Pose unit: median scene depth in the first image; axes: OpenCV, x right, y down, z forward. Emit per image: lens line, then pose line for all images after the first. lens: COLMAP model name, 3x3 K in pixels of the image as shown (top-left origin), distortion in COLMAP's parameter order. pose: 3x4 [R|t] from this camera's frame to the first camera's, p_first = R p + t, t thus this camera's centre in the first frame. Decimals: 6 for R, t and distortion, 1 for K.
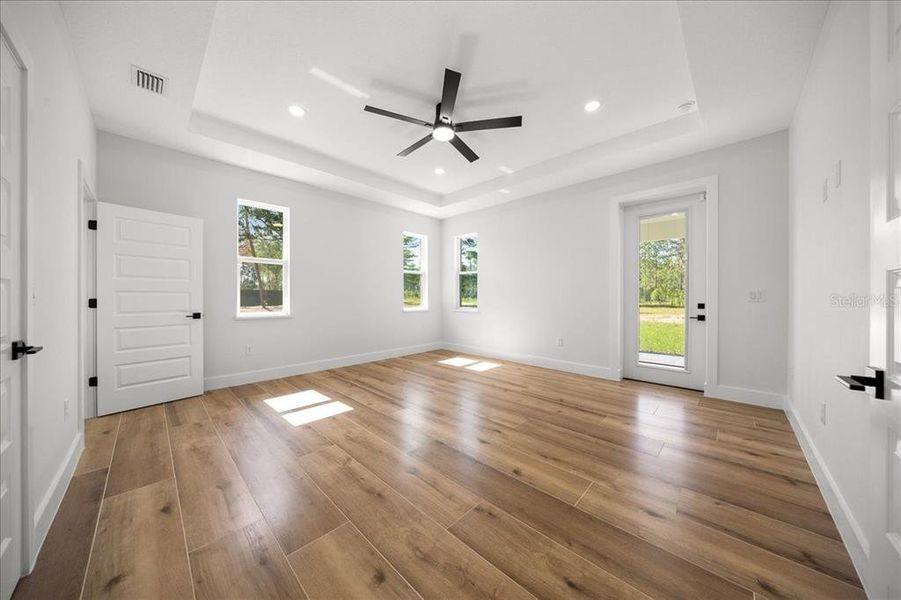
lens RADIAL K [[294.5, 0, 448.2], [0, 294.5, 298.2], [0, 0, 1]] dist [-0.000975, -0.000005]
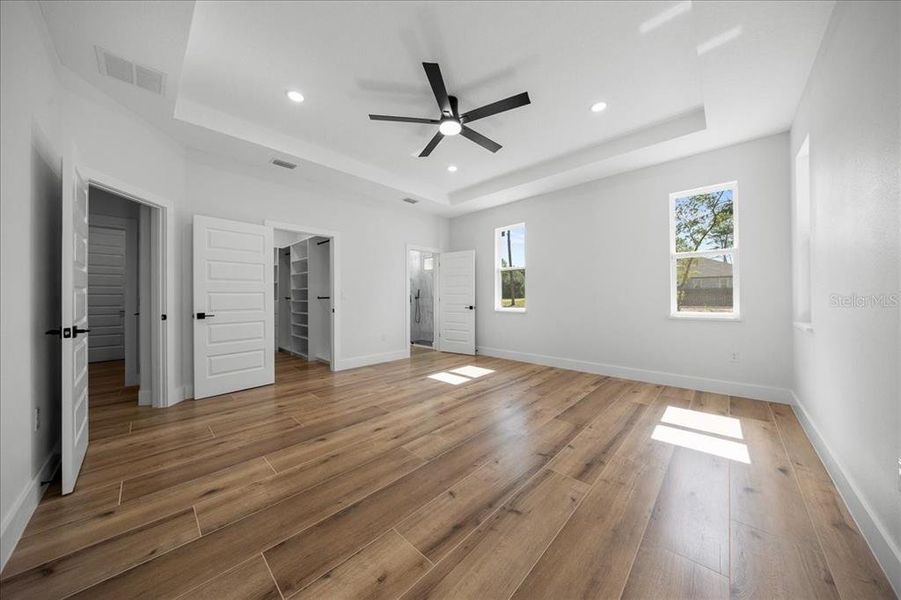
lens RADIAL K [[290.8, 0, 449.9], [0, 290.8, 296.4], [0, 0, 1]] dist [0.004733, 0.000038]
pose [[0.014784, -0.002092, -0.999889, 0.987202], [0.003267, 0.999993, -0.002044, -0.002896], [0.999885, -0.003236, 0.014790, 1.026432]]
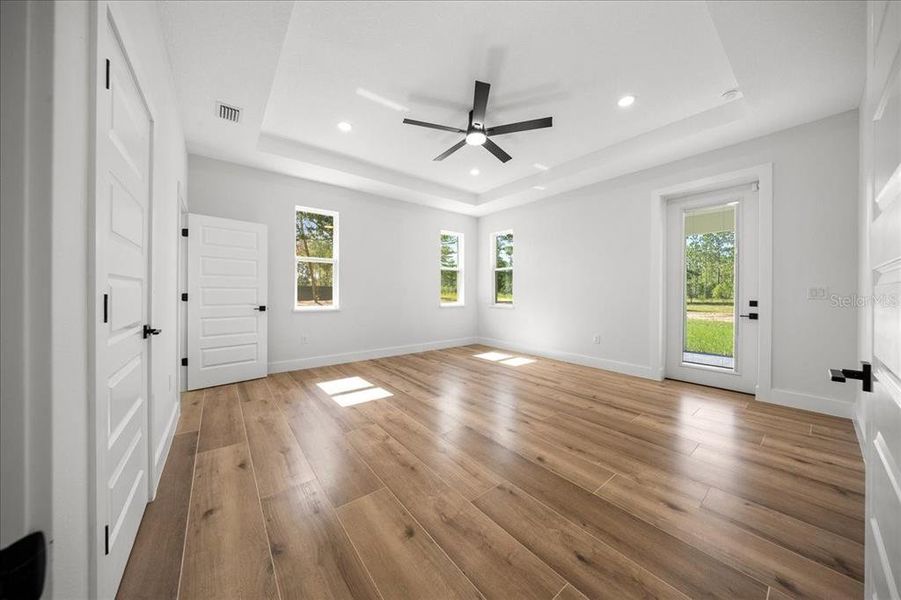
lens RADIAL K [[293.4, 0, 450.1], [0, 293.4, 293.5], [0, 0, 1]] dist [0.001593, 0.000059]
pose [[0.991518, 0.003714, -0.129915, 0.031325], [-0.003937, 0.999991, -0.001461, -0.000125], [0.129908, 0.001960, 0.991524, -0.058489]]
